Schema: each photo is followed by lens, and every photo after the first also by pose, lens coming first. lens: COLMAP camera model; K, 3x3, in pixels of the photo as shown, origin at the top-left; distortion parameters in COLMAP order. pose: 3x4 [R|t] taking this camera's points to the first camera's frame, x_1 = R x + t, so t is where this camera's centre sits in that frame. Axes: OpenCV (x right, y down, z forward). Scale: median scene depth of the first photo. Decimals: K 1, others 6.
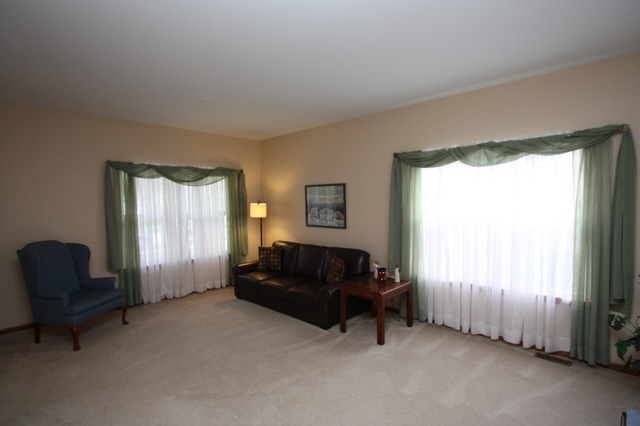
lens RADIAL K [[322.0, 0, 320.0], [0, 322.0, 213.0], [0, 0, 1]] dist [-0.000618, 0.000054]
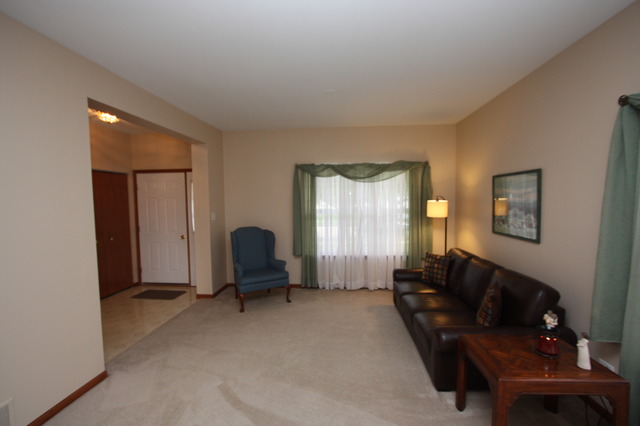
lens RADIAL K [[300.2, 0, 320.0], [0, 300.2, 213.0], [0, 0, 1]] dist [-0.001525, 0.000145]
pose [[0.634607, 0.040584, -0.771769, 0.245649], [-0.026568, 0.999176, 0.030696, -0.014356], [0.772378, 0.001025, 0.635162, 0.310628]]
